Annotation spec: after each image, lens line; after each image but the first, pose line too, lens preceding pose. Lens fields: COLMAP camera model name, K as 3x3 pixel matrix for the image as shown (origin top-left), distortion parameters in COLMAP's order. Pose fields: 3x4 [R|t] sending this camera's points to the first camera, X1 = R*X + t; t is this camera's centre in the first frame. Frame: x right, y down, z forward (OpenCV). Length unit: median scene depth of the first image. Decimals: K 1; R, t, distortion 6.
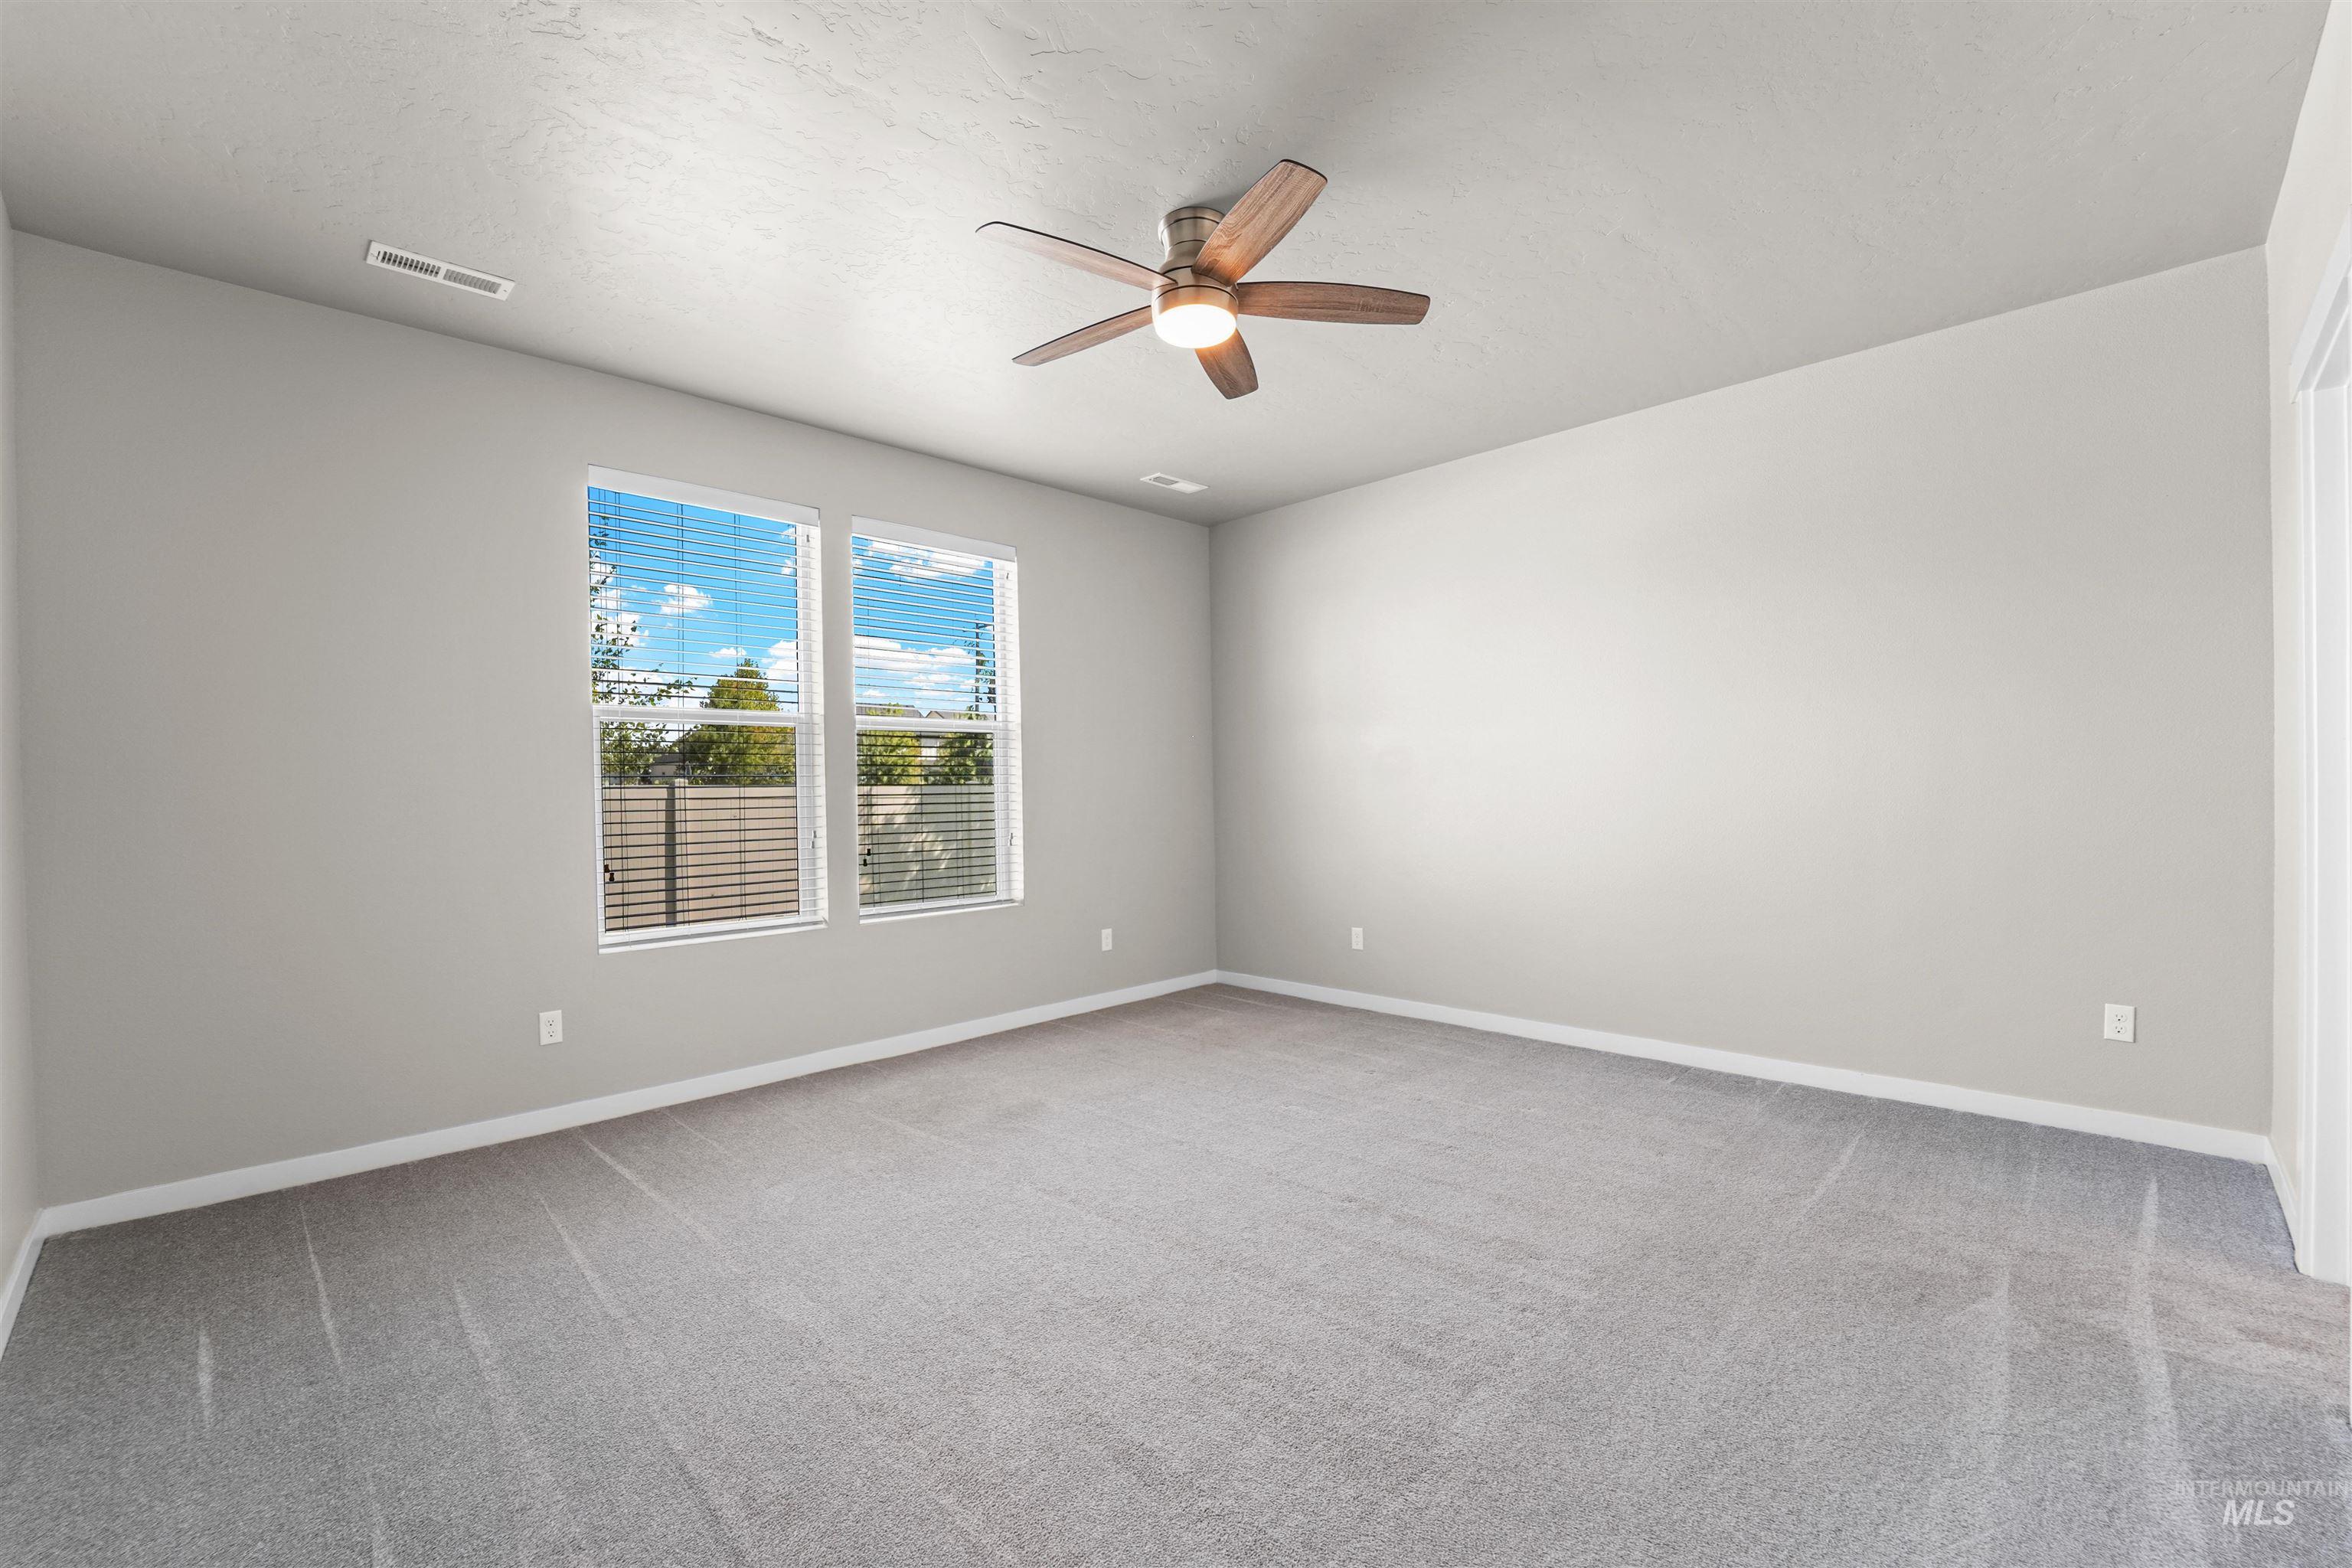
lens RADIAL K [[971.7, 0, 1163.9], [0, 971.7, 789.5], [0, 0, 1]] dist [-0.014078, -0.000174]
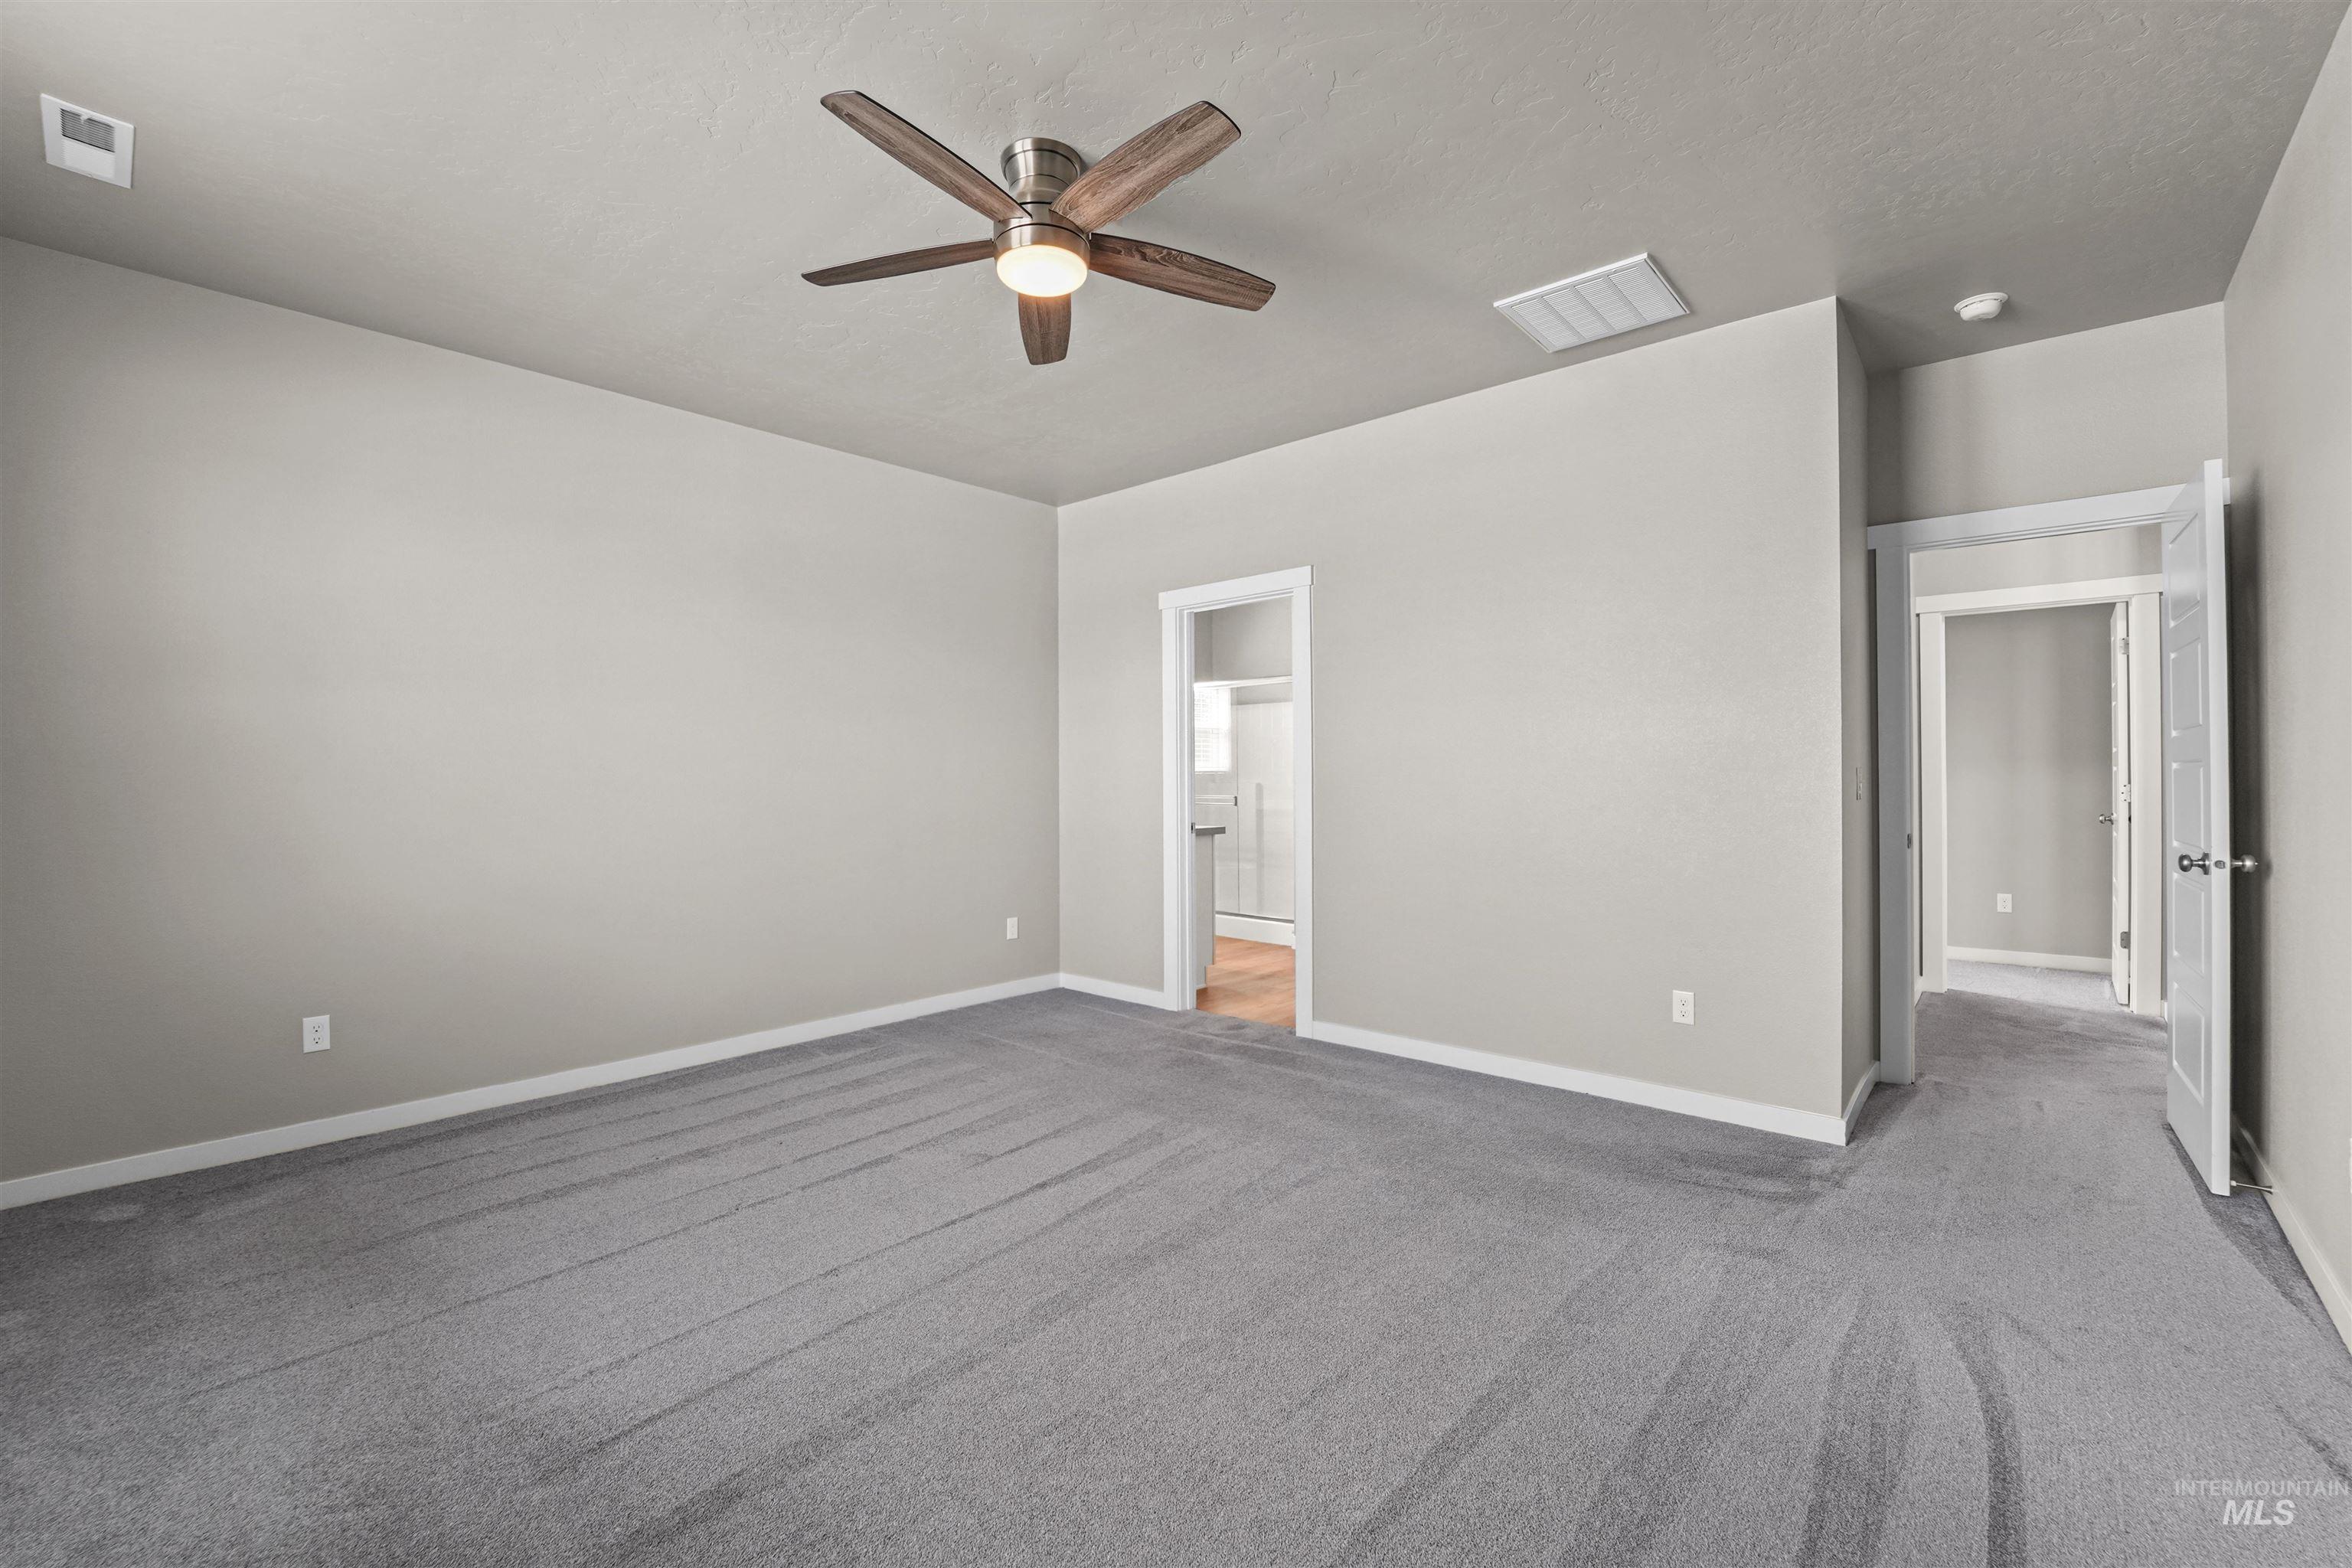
lens RADIAL K [[971.7, 0, 1163.9], [0, 971.7, 789.5], [0, 0, 1]] dist [-0.014078, -0.000174]
pose [[-0.052041, 0.013274, 0.998557, -0.877778], [0.011778, 0.999850, -0.012677, 0.019011], [-0.998576, 0.011101, -0.052189, 0.950857]]
